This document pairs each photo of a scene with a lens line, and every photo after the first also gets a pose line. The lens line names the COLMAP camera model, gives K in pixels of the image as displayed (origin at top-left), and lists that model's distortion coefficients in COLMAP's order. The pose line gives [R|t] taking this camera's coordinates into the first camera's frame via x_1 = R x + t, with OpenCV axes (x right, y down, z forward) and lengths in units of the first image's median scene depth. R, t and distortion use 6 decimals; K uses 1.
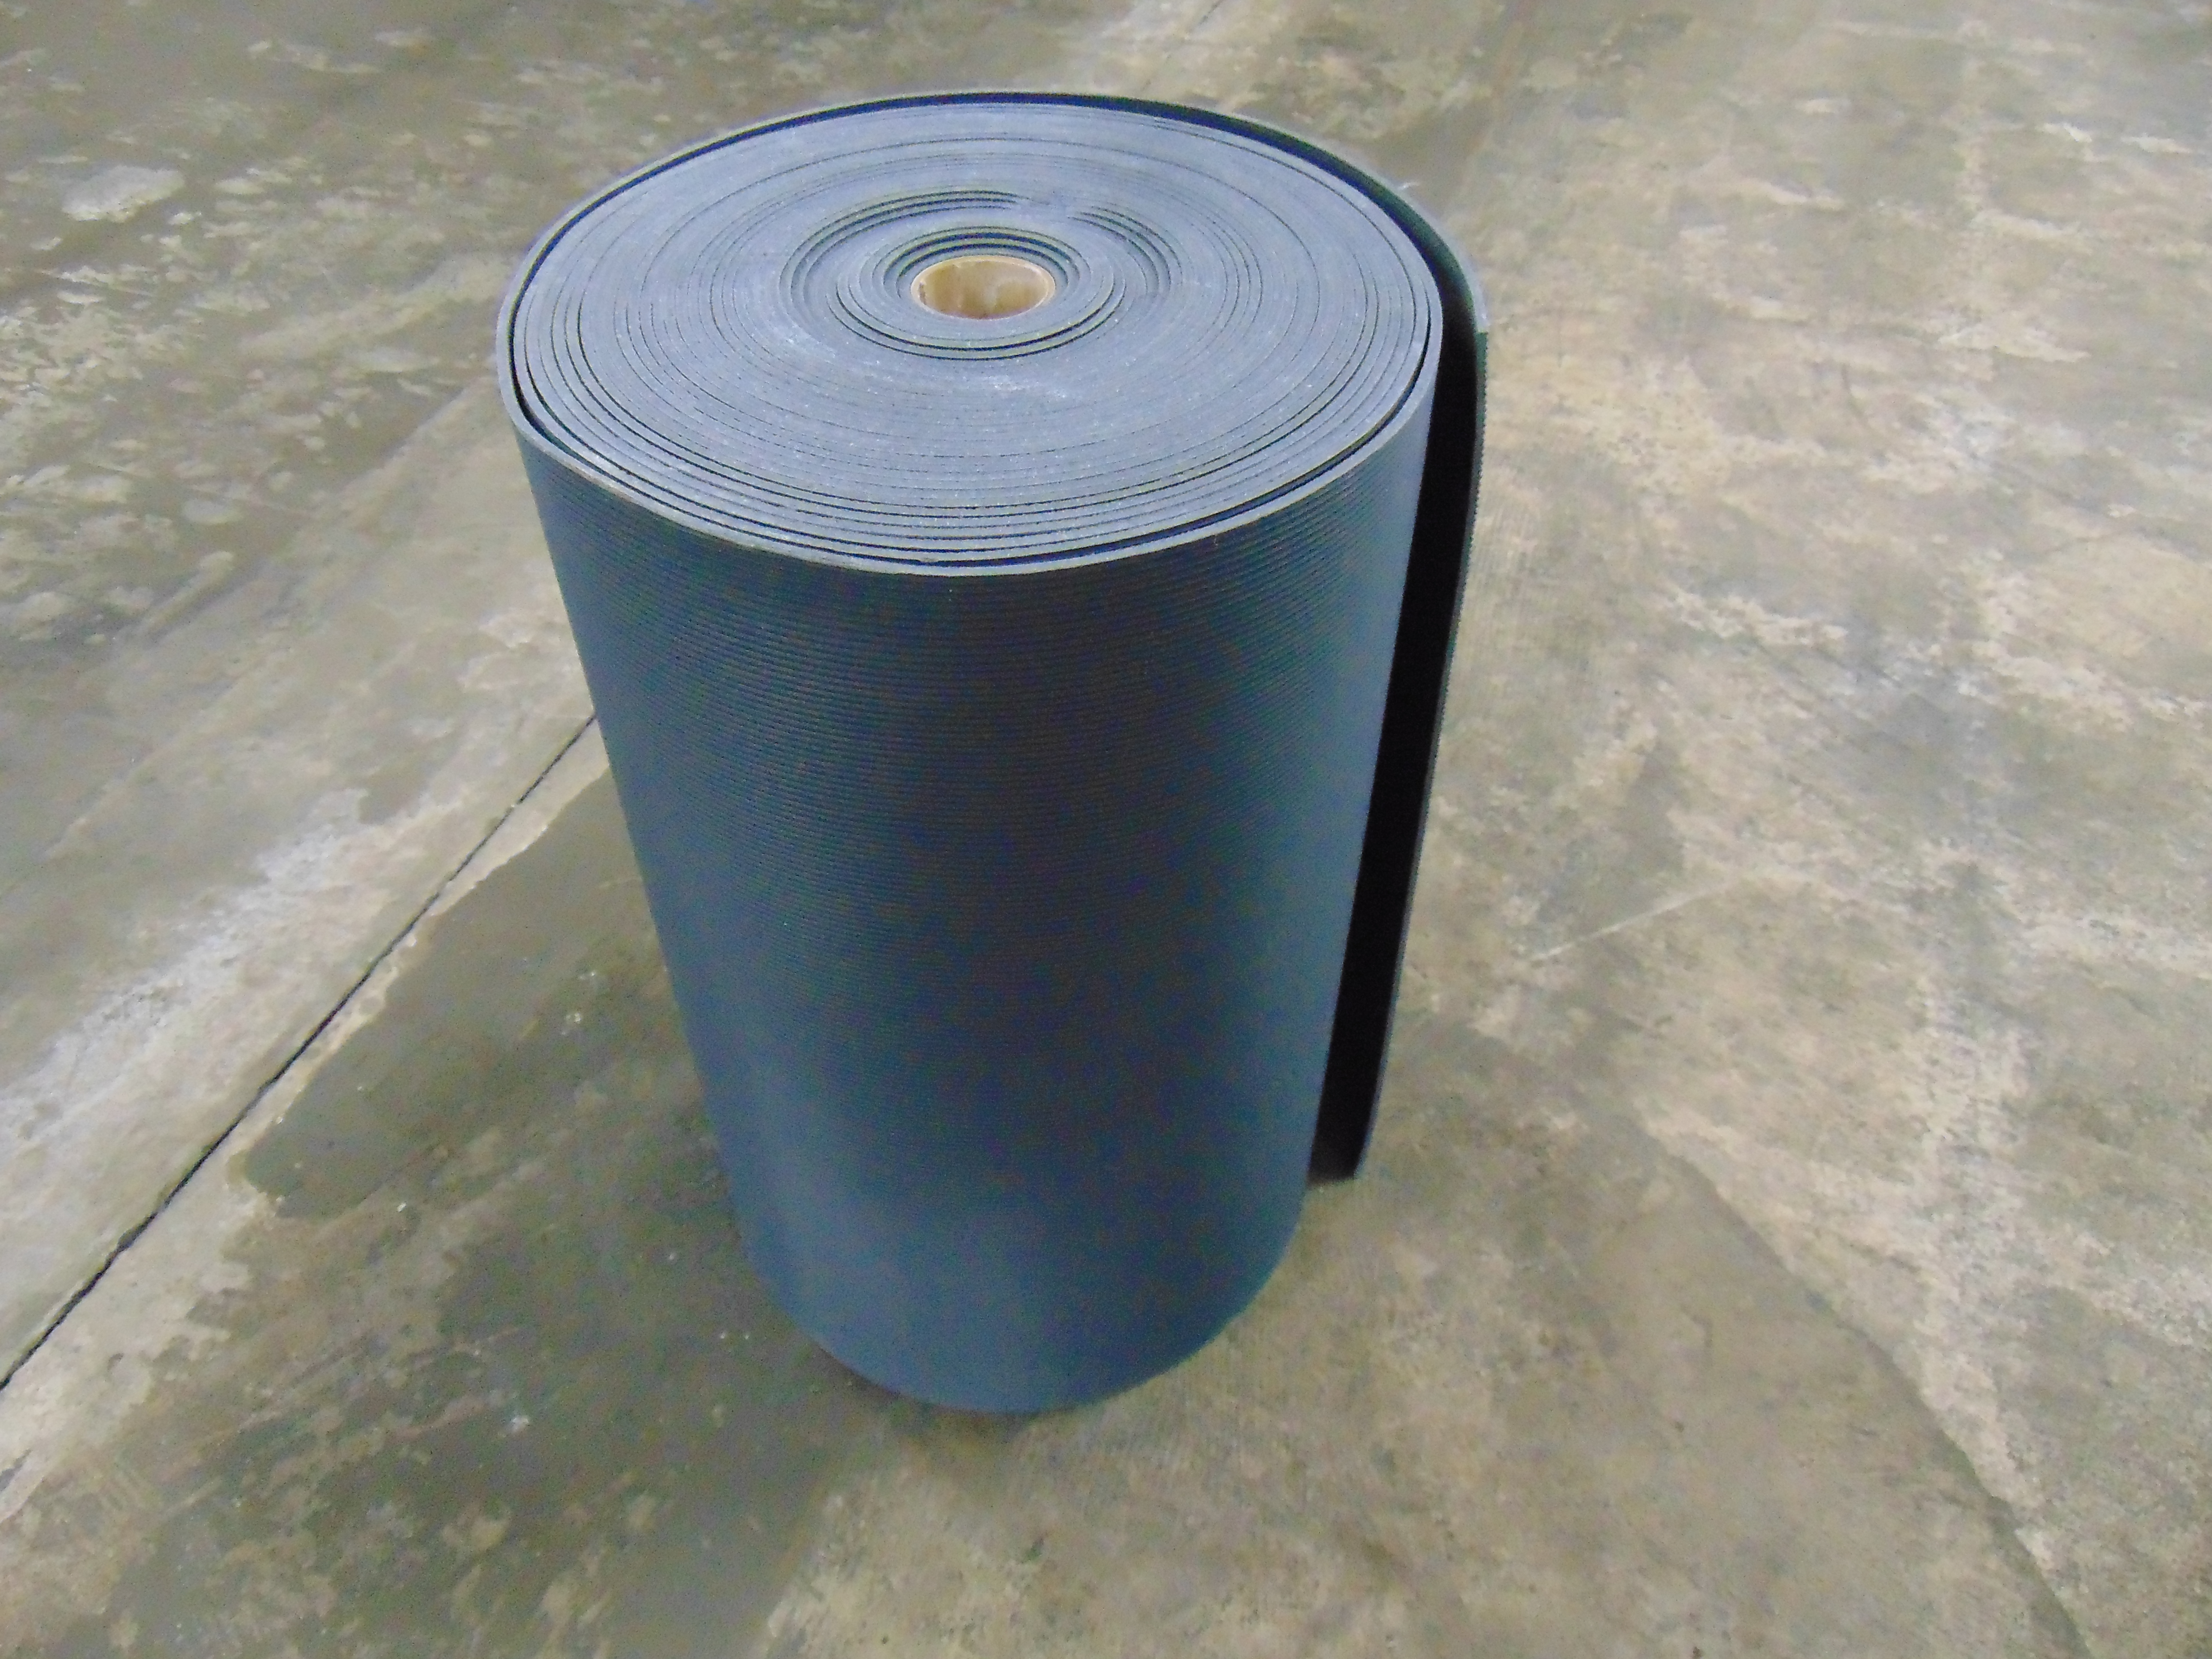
lens RADIAL K [[1637.3, 0, 1103.1], [0, 1637.3, 844.6], [0, 0, 1]] dist [0.002680, 0.057742]
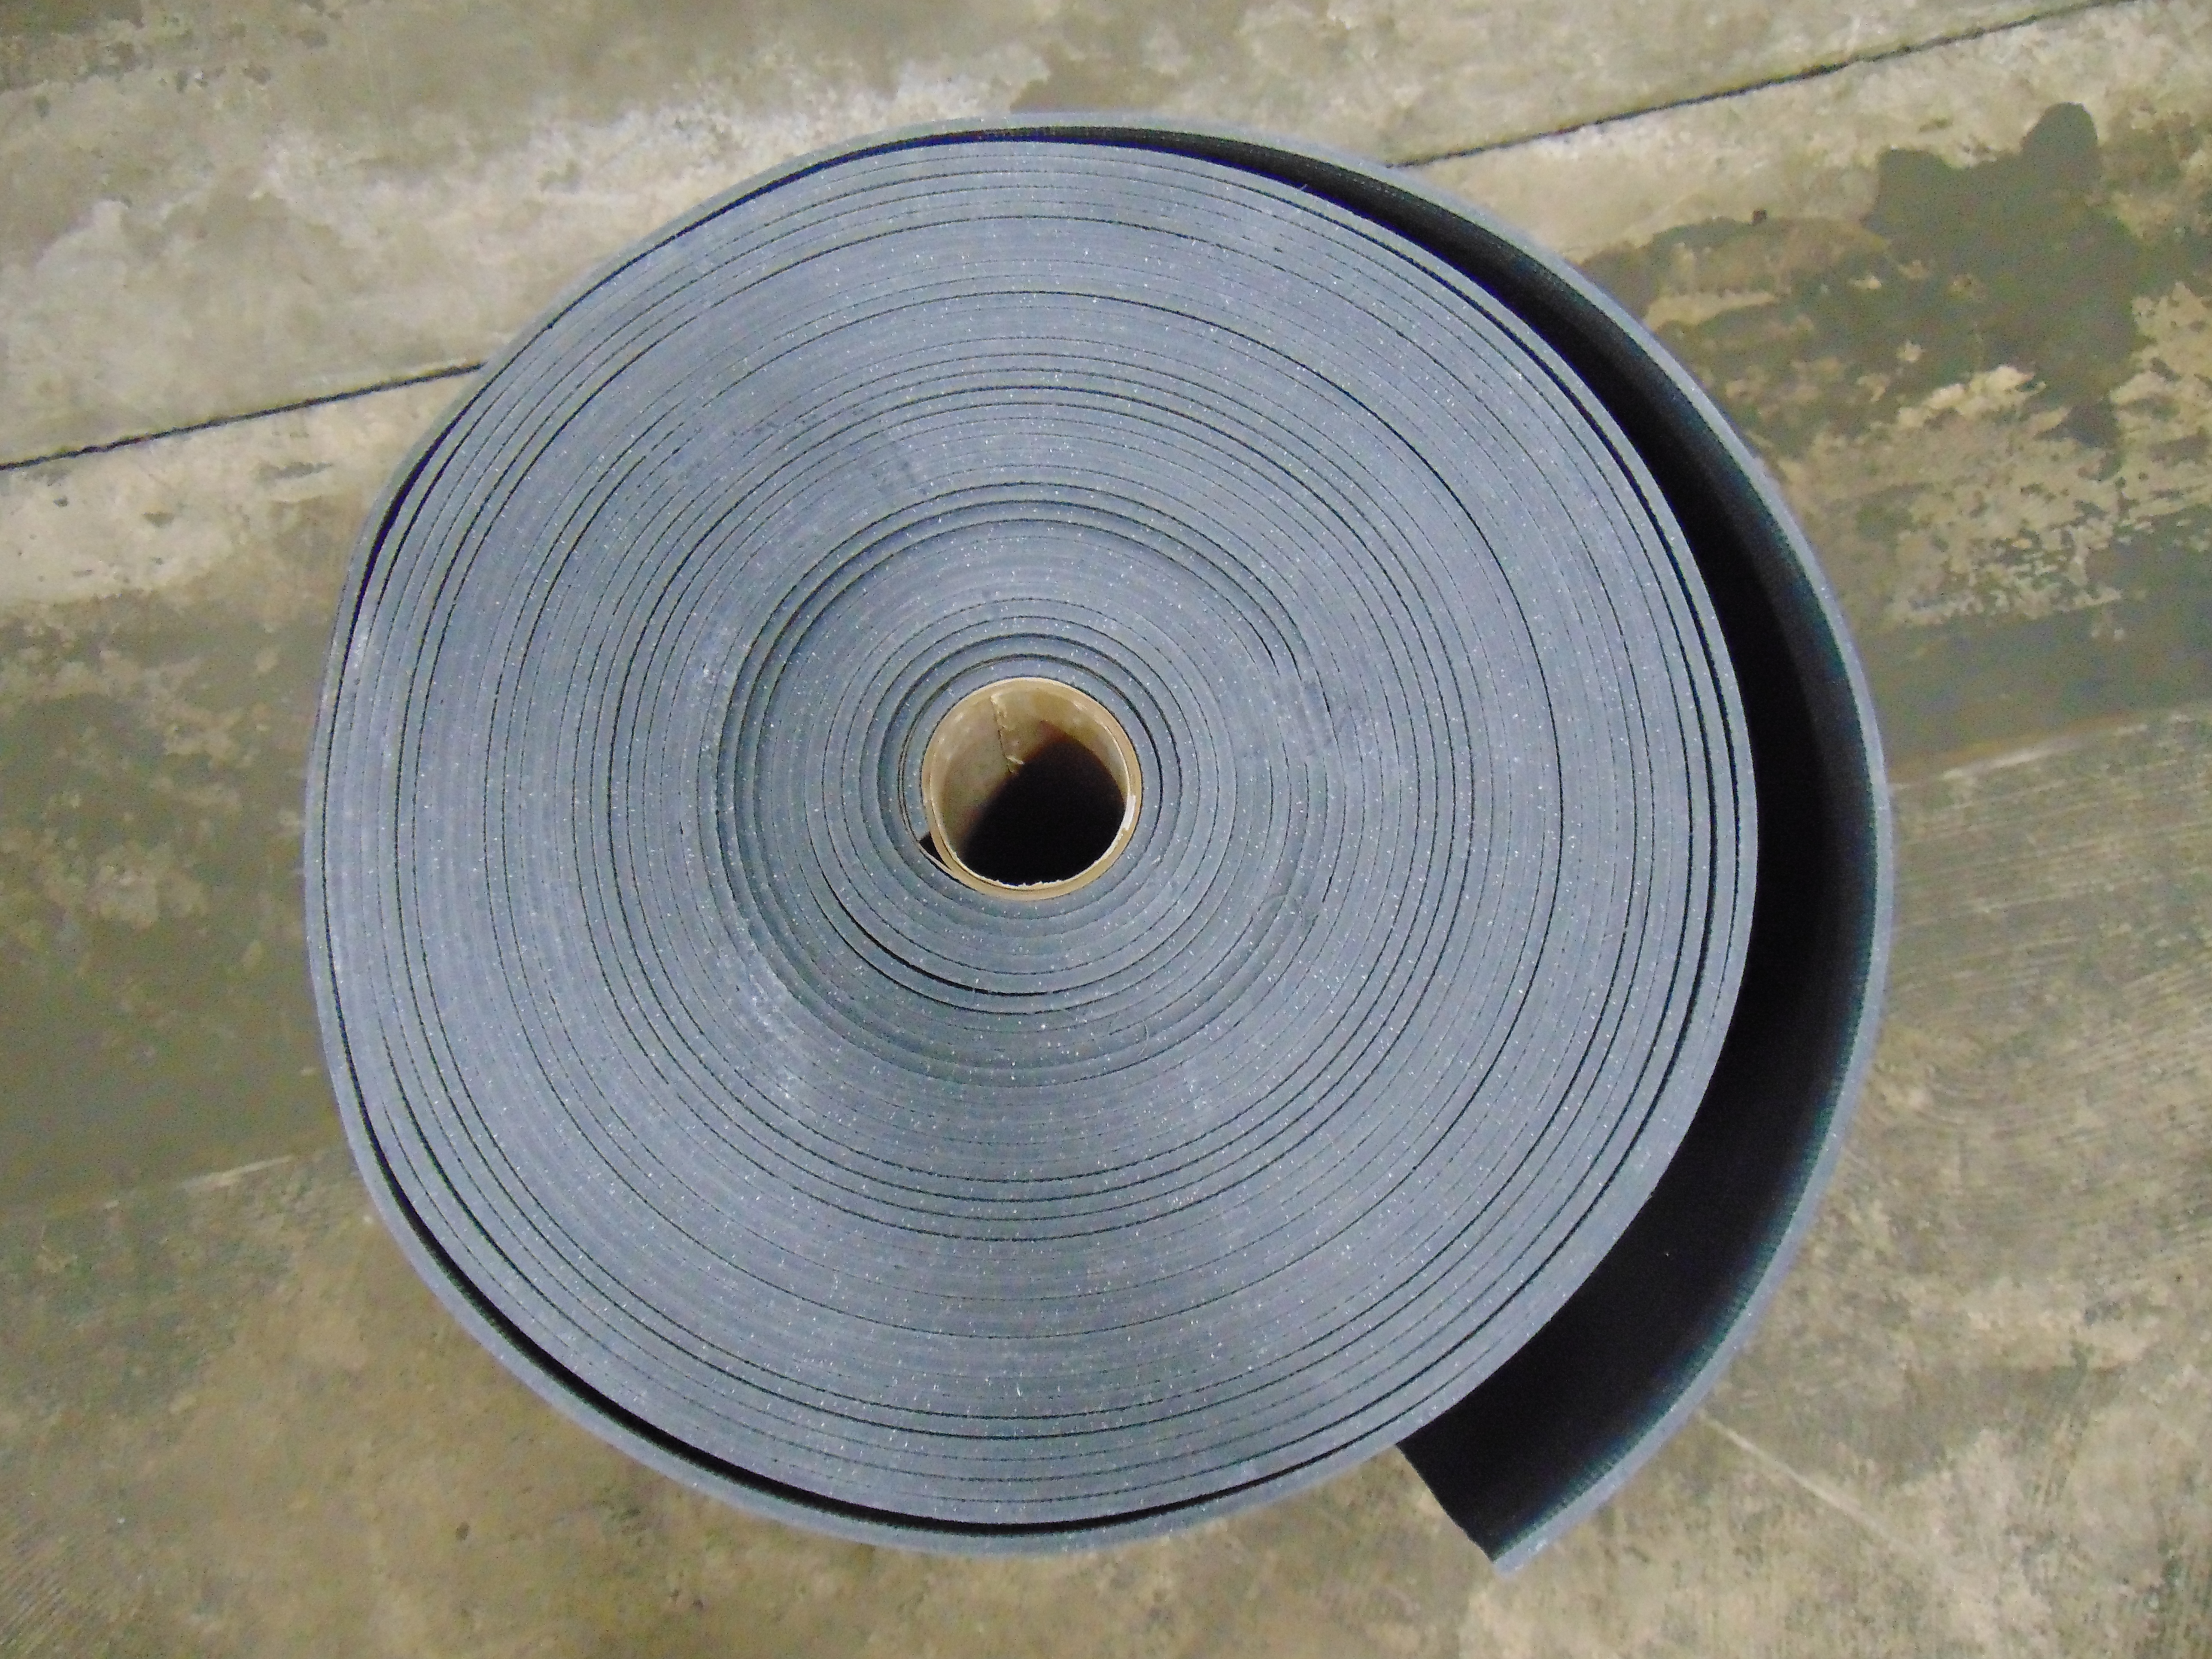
lens RADIAL K [[1637.3, 0, 1103.1], [0, 1637.3, 844.6], [0, 0, 1]] dist [0.002680, 0.057742]
pose [[0.544832, 0.823658, -0.157307, 0.032783], [-0.600018, 0.513979, 0.613029, -0.393857], [0.585779, -0.239611, 0.774241, 0.277315]]
